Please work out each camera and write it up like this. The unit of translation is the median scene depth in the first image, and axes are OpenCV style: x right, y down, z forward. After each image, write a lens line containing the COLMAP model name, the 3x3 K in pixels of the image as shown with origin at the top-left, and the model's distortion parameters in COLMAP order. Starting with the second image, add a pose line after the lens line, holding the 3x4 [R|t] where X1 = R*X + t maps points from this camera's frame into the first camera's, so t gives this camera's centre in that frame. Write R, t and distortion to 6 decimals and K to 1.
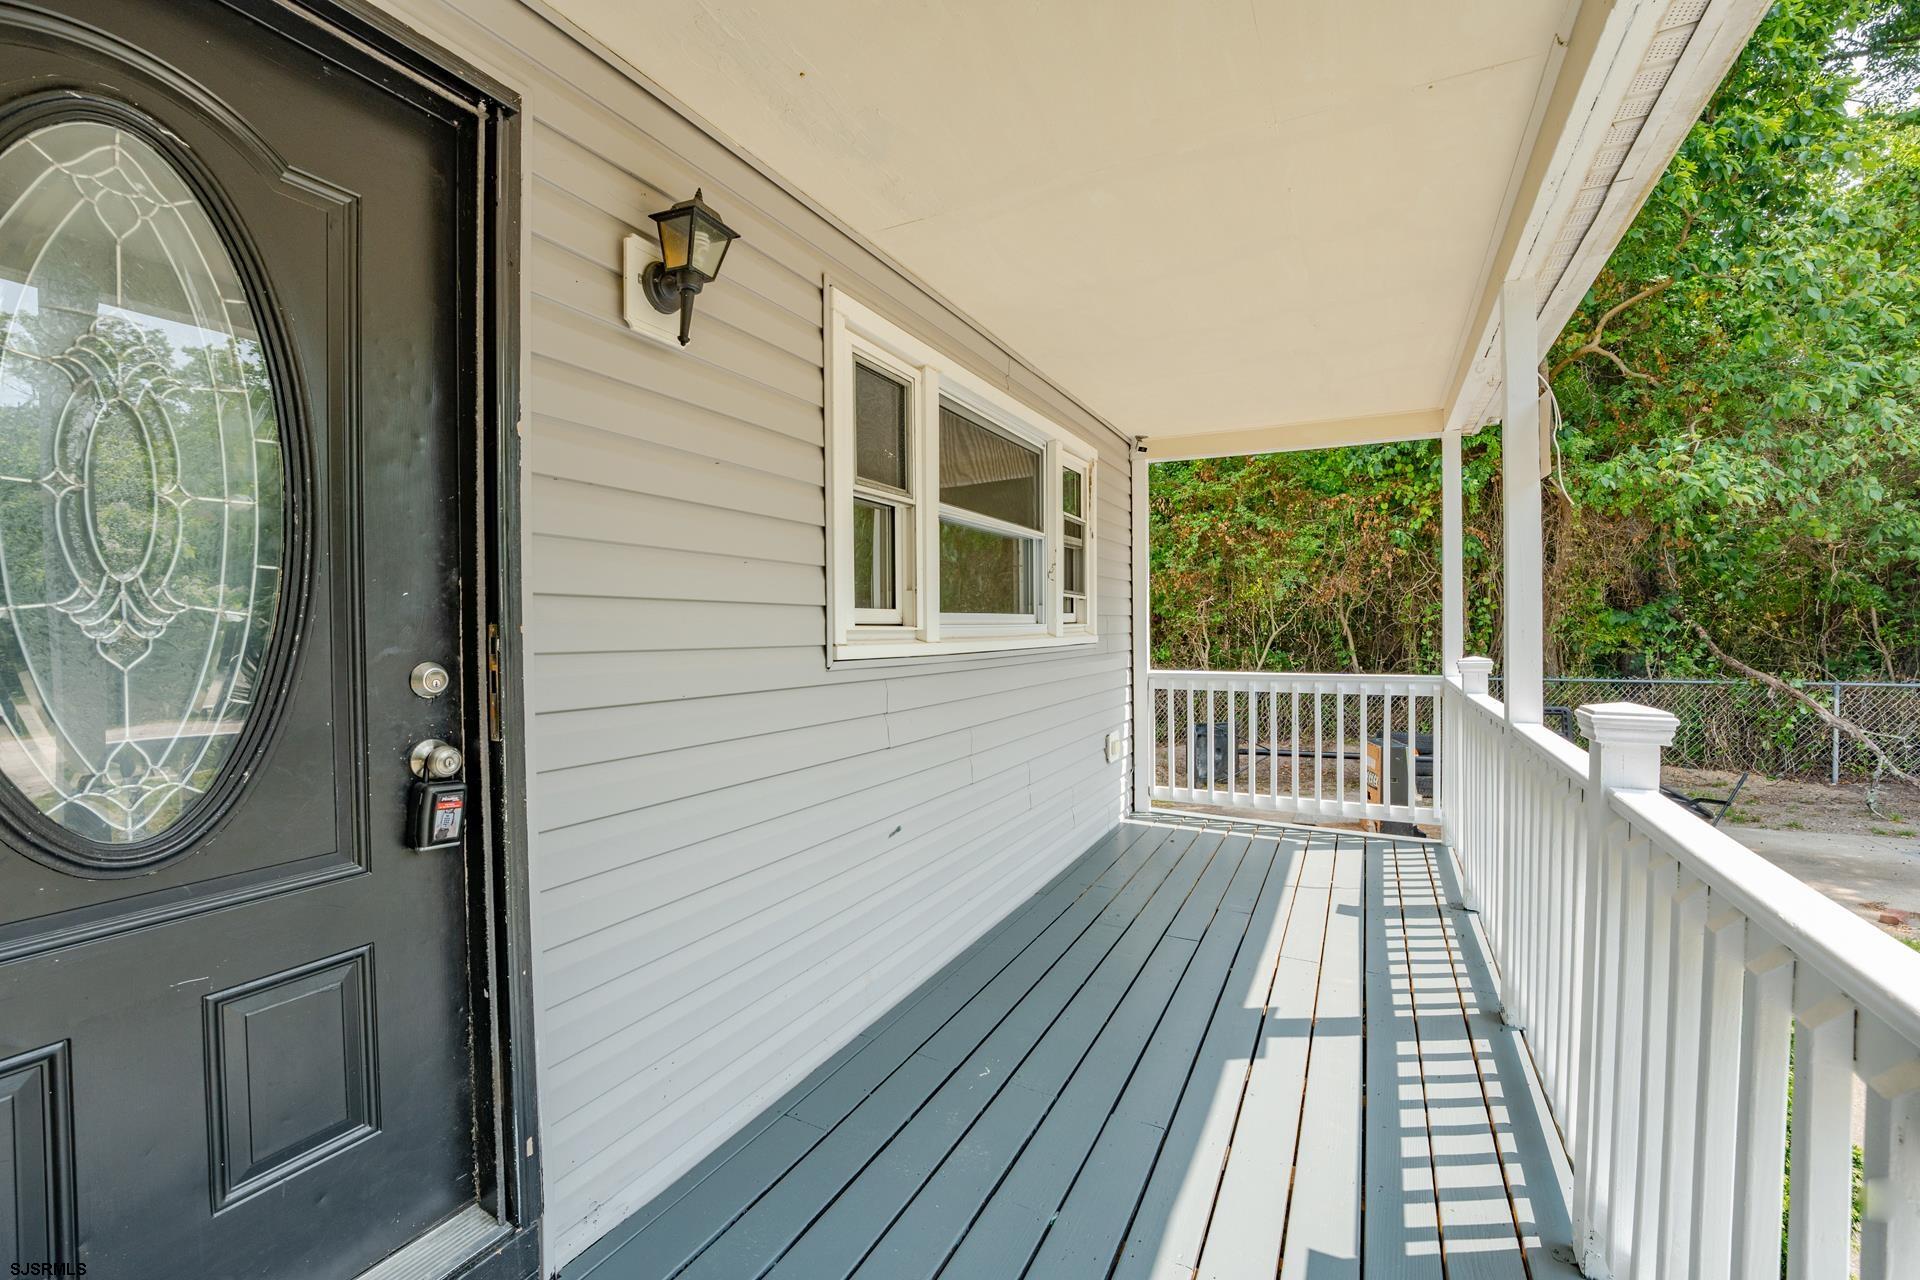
lens RADIAL K [[783.2, 0, 960.4], [0, 783.2, 638.9], [0, 0, 1]] dist [-0.024400, 0.001297]
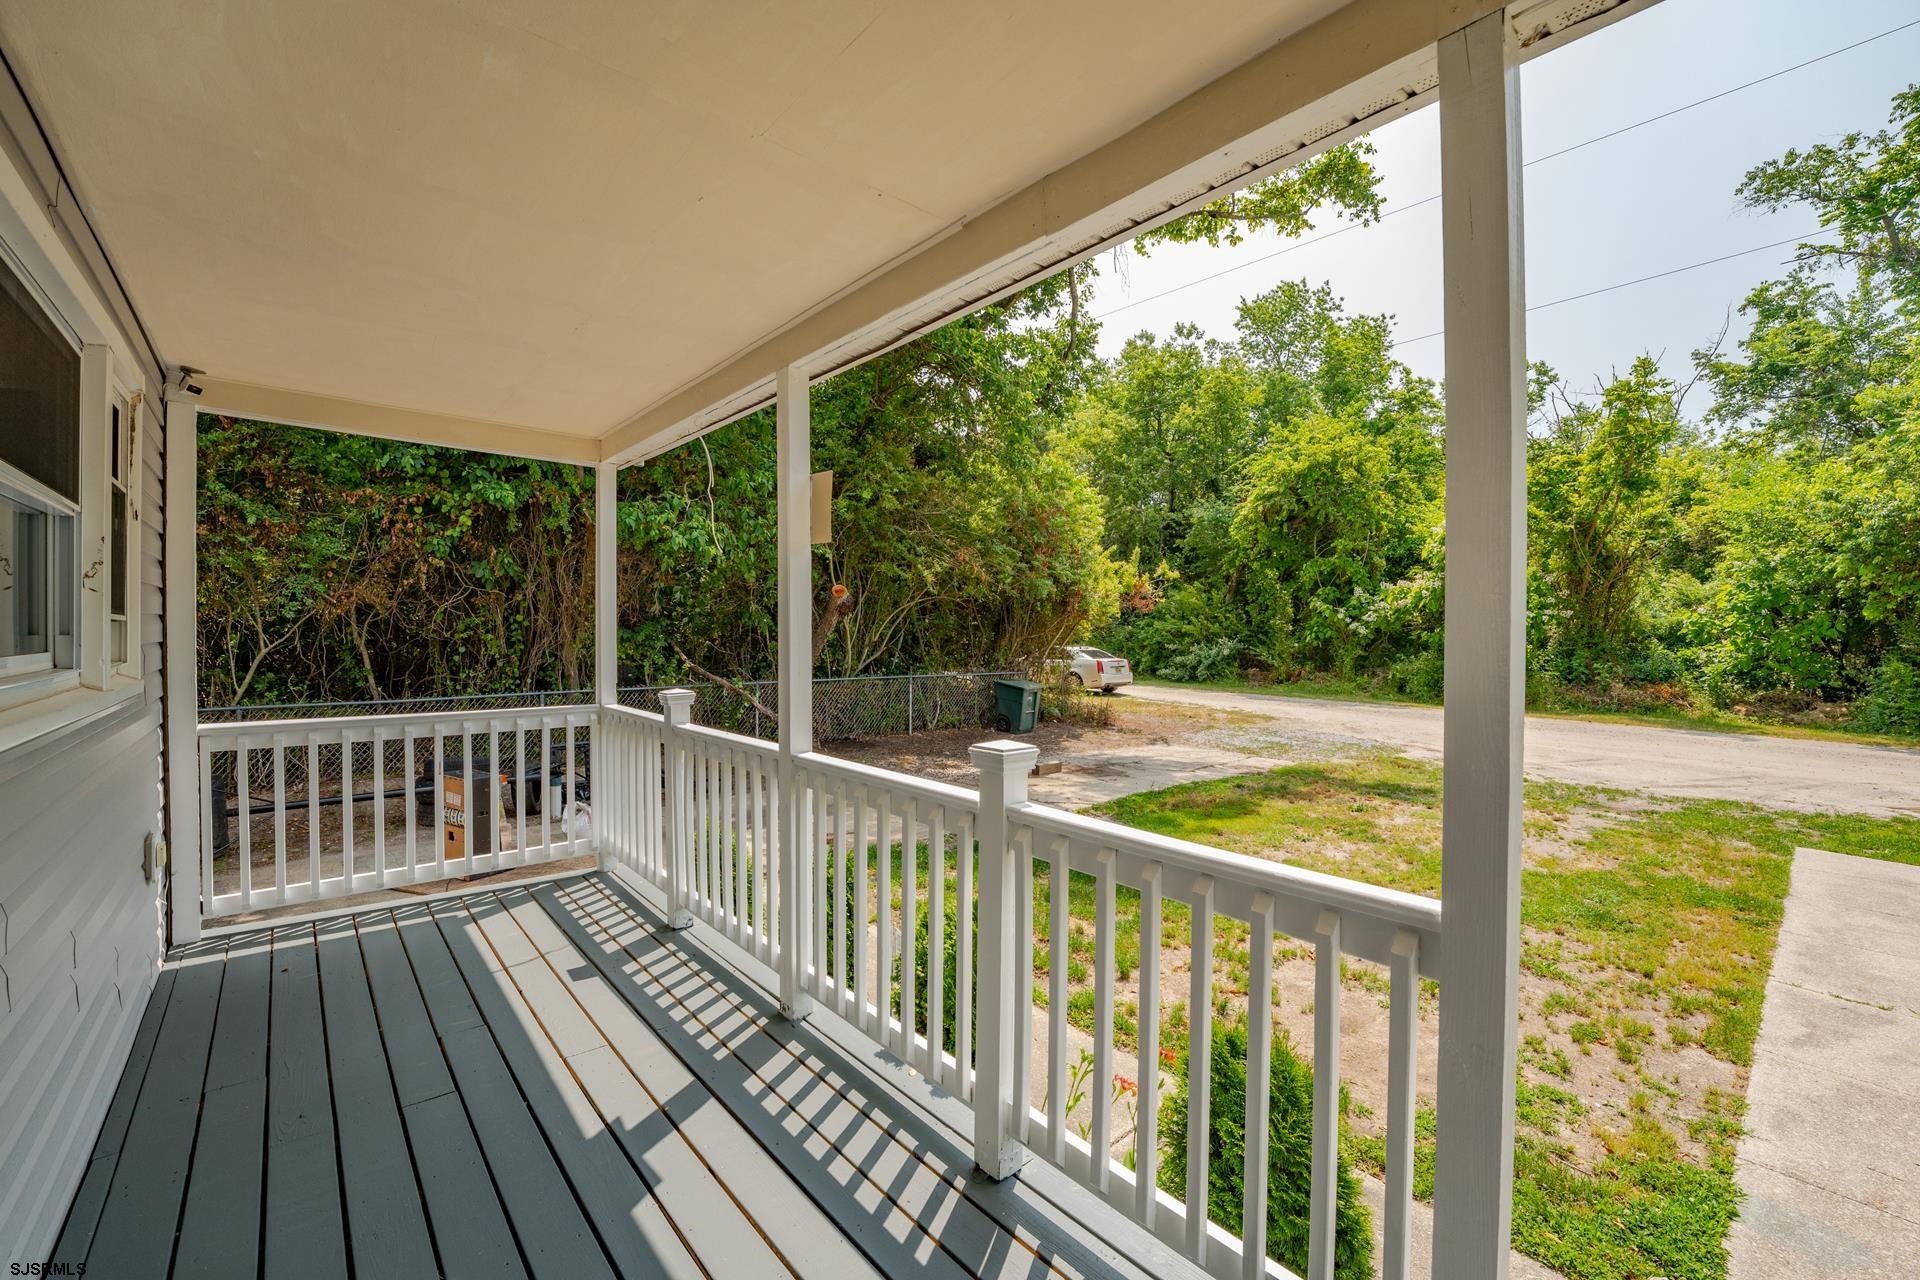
lens RADIAL K [[783.2, 0, 964.3], [0, 783.2, 638.8], [0, 0, 1]] dist [-0.024400, 0.001297]
pose [[0.362339, 0.000488, 0.932046, -0.184965], [0.007451, 0.999966, -0.003420, -0.037894], [-0.932017, 0.008184, 0.362323, 0.237169]]
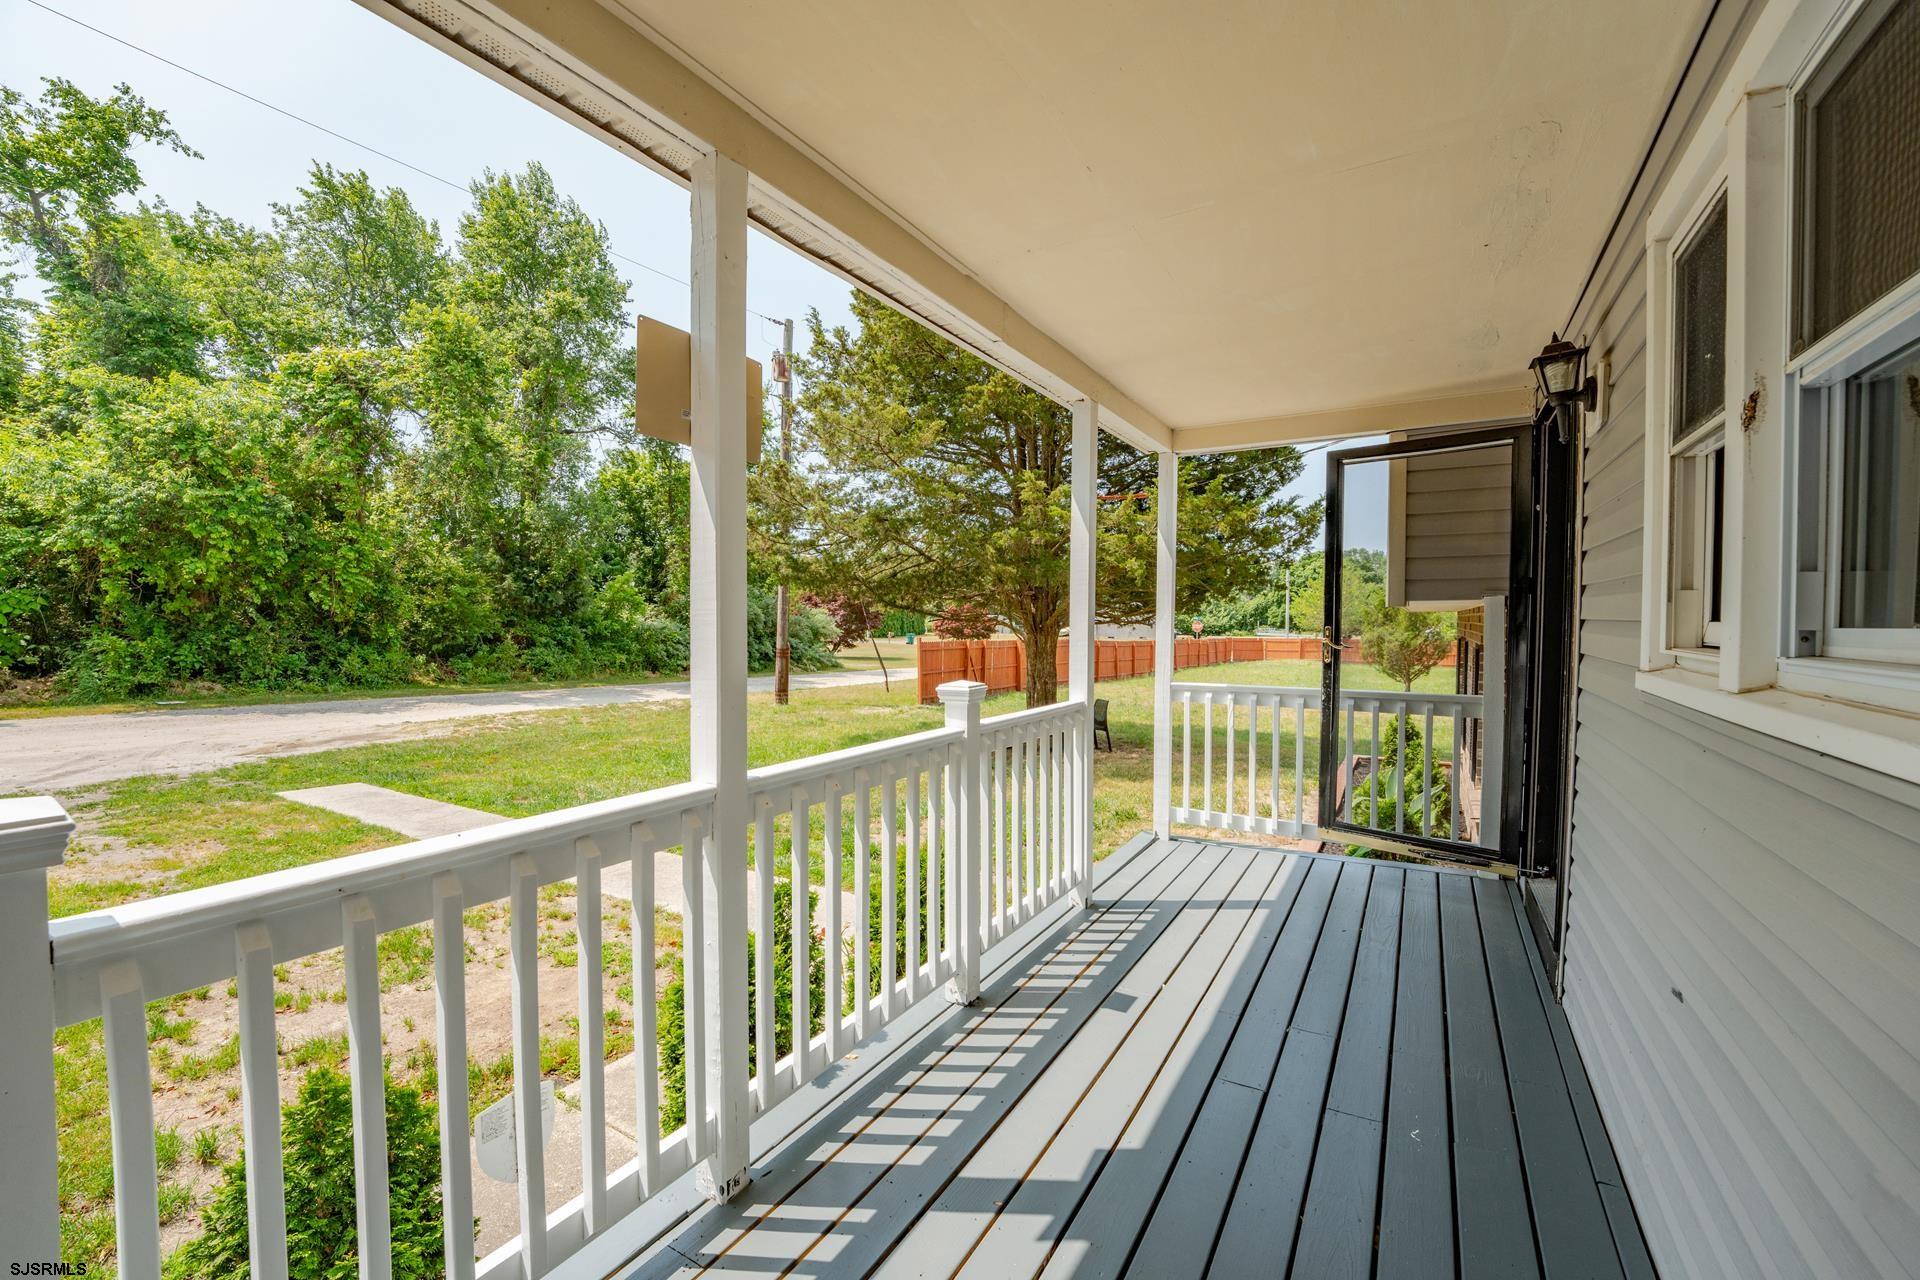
lens RADIAL K [[783.2, 0, 958.7], [0, 783.2, 646.2], [0, 0, 1]] dist [-0.024400, 0.001297]
pose [[-0.998314, 0.000353, 0.058051, 0.319711], [0.003340, 0.998674, 0.051372, -0.038211], [-0.057956, 0.051479, -0.996991, 1.182713]]
